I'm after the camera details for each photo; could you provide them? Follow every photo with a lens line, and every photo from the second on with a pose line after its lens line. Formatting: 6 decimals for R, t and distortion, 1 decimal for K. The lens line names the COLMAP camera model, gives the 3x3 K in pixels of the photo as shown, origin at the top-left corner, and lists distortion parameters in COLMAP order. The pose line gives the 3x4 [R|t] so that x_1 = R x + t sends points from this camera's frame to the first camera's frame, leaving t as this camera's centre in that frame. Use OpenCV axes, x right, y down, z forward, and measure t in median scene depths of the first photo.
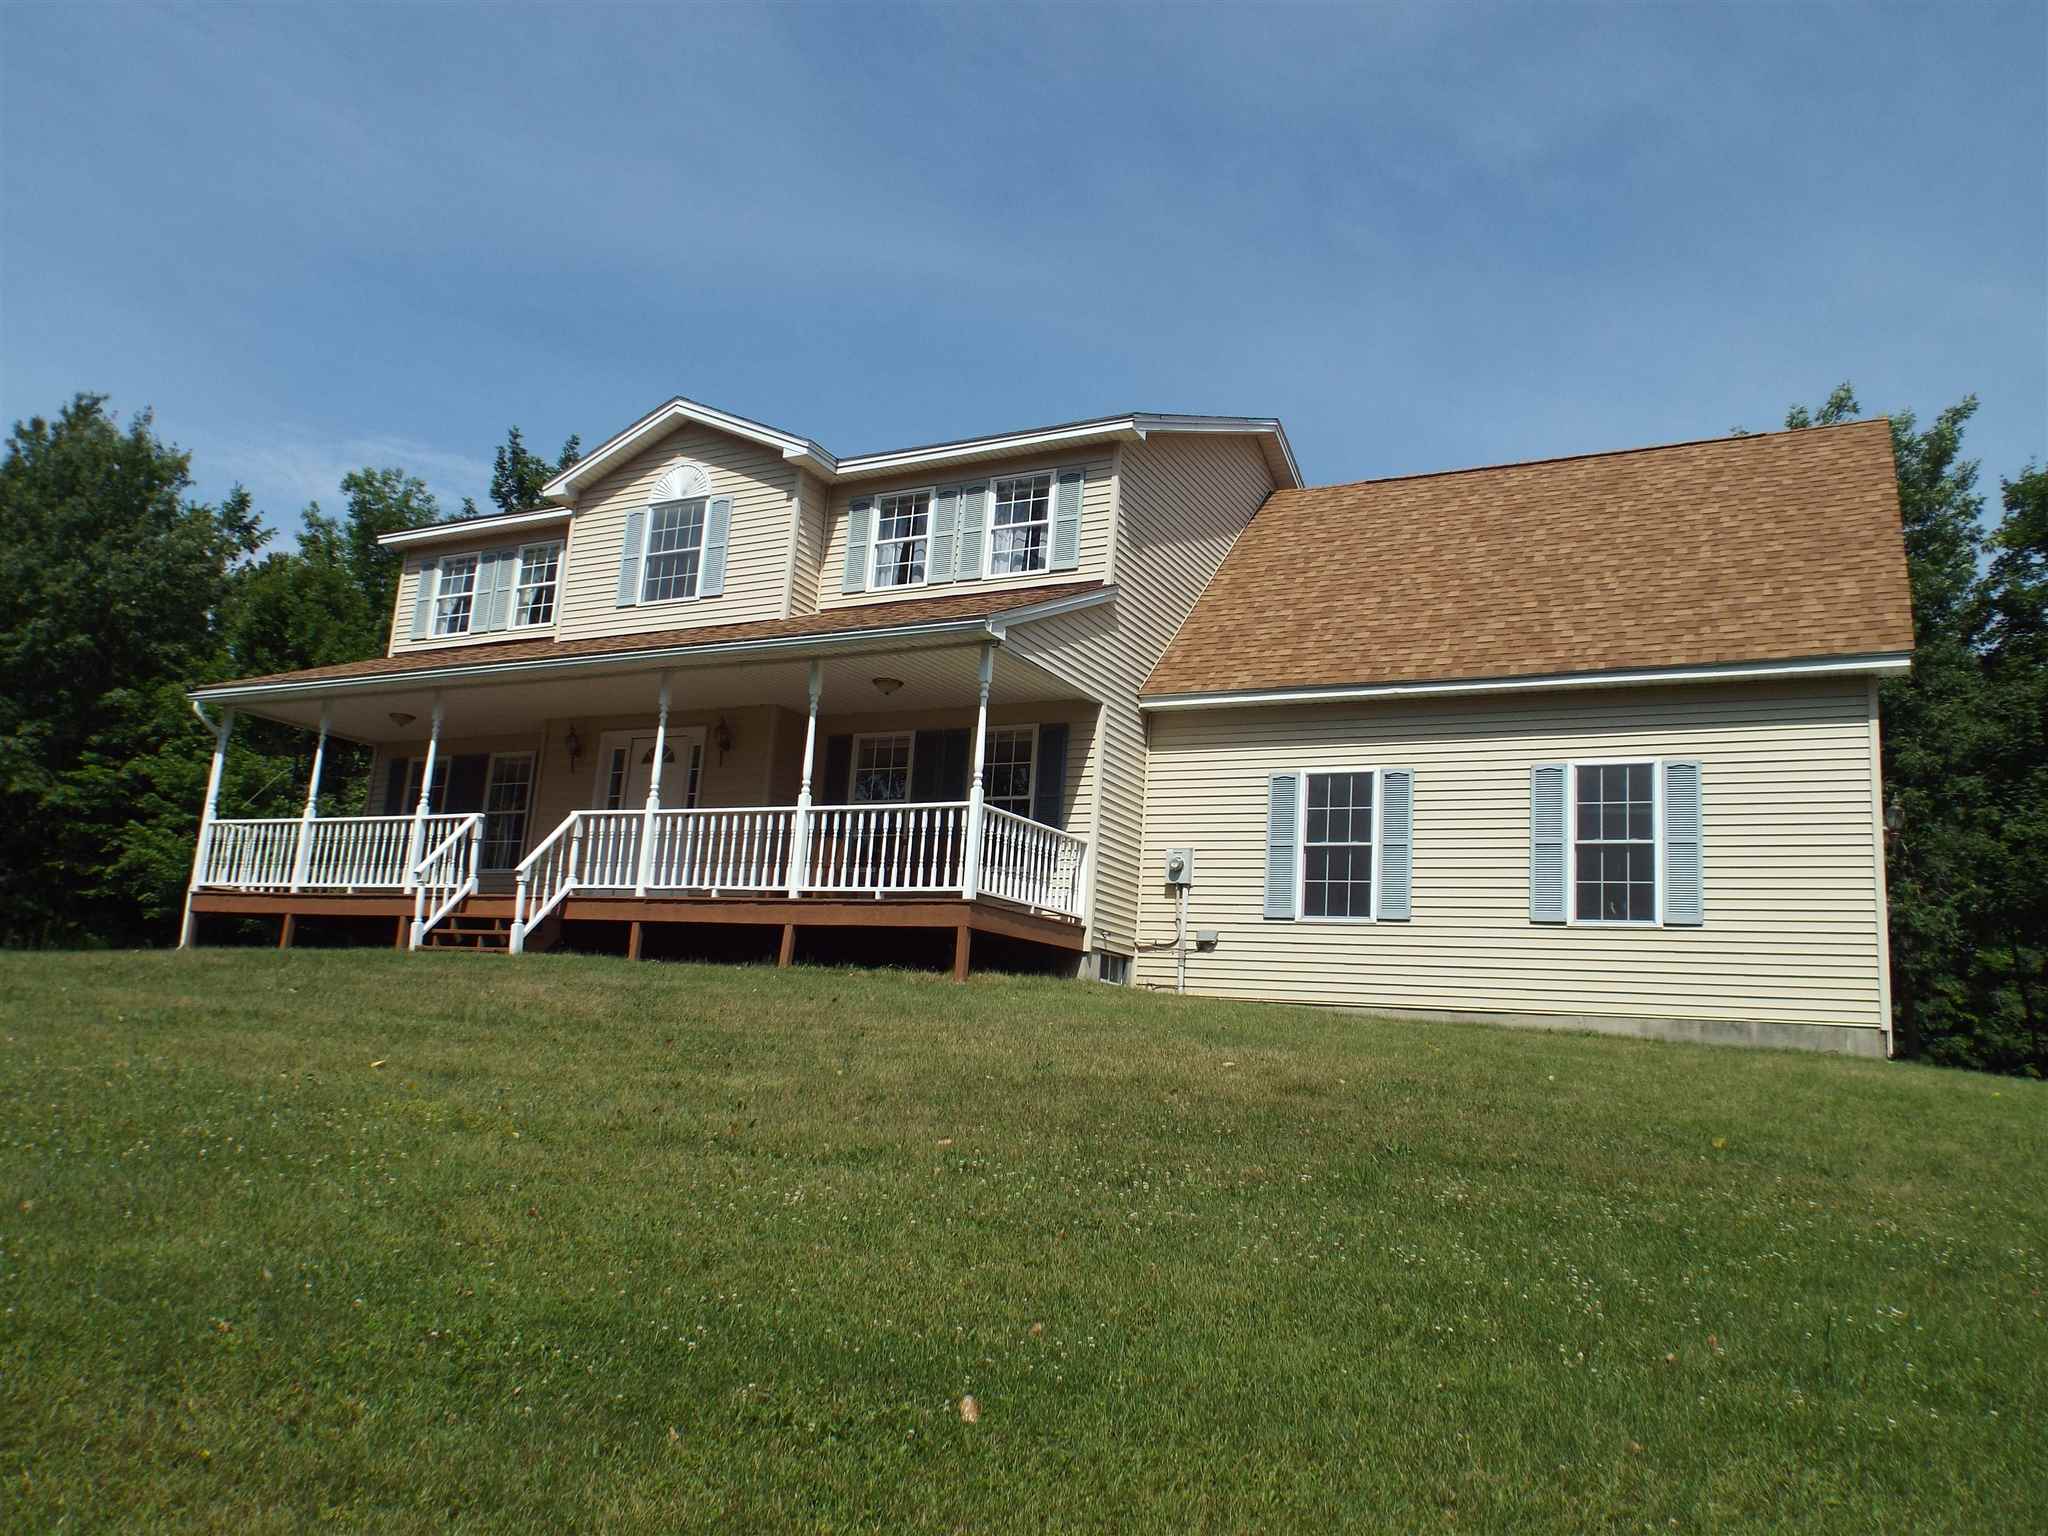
lens RADIAL K [[1504.1, 0, 990.5], [0, 1504.1, 769.6], [0, 0, 1]] dist [-0.006680, -0.002136]
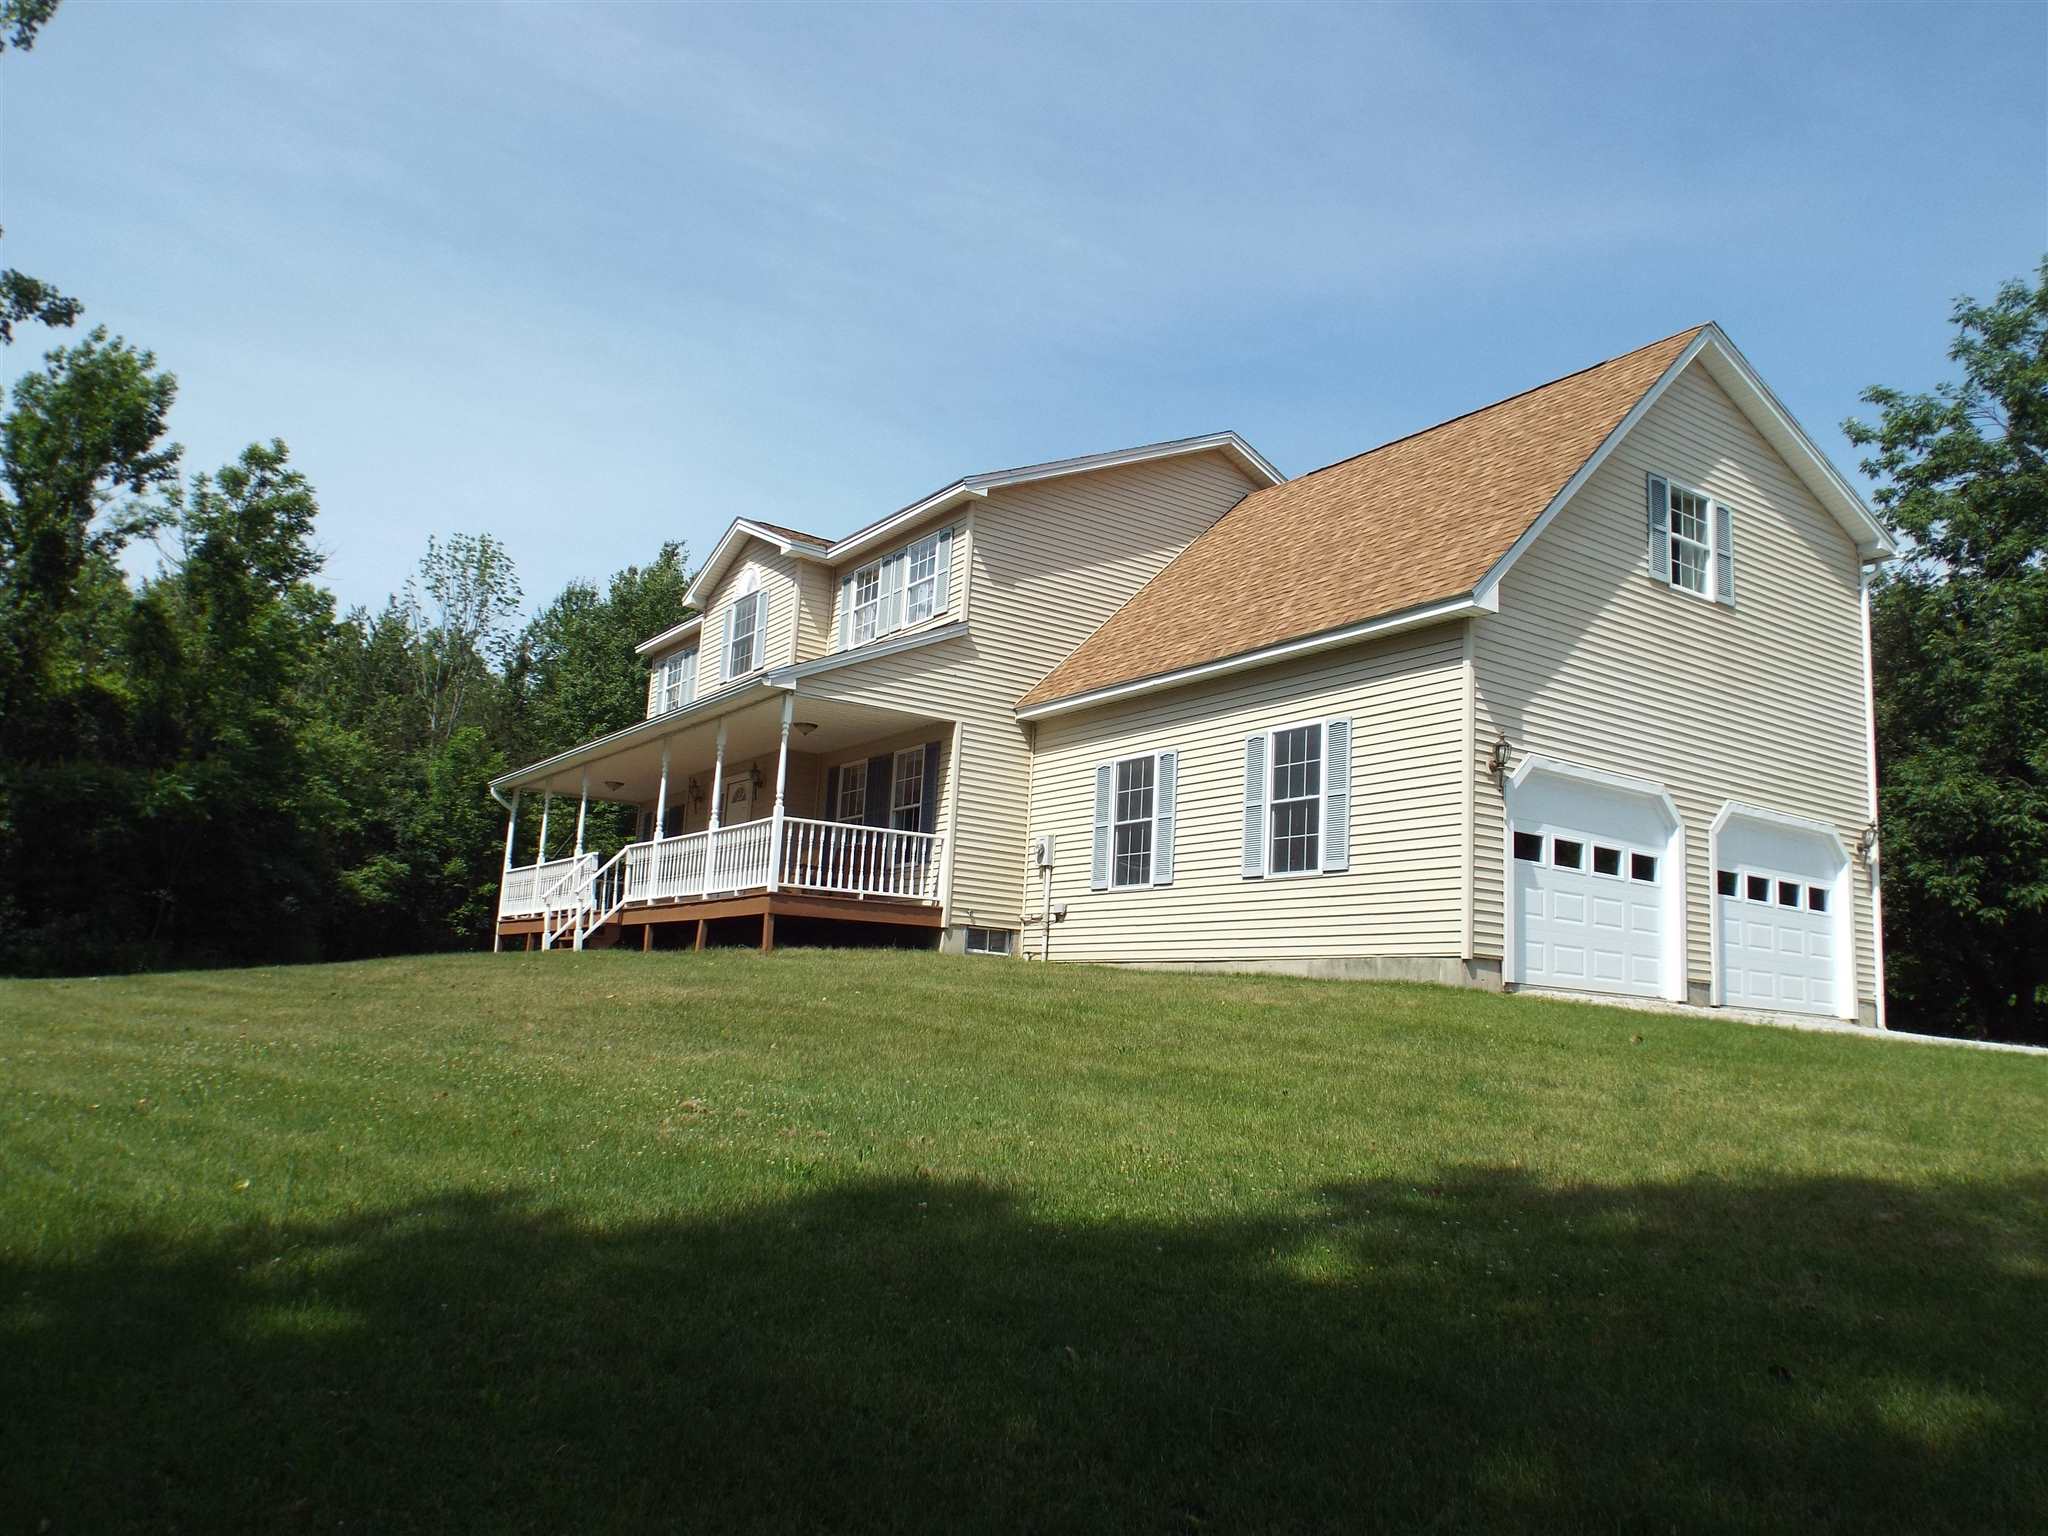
lens RADIAL K [[1504.1, 0, 990.5], [0, 1504.1, 769.6], [0, 0, 1]] dist [-0.006680, -0.002136]
pose [[0.885243, -0.104036, -0.453346, 0.563500], [0.101310, 0.994391, -0.030370, 0.029452], [0.453962, -0.019043, 0.890817, -0.055381]]
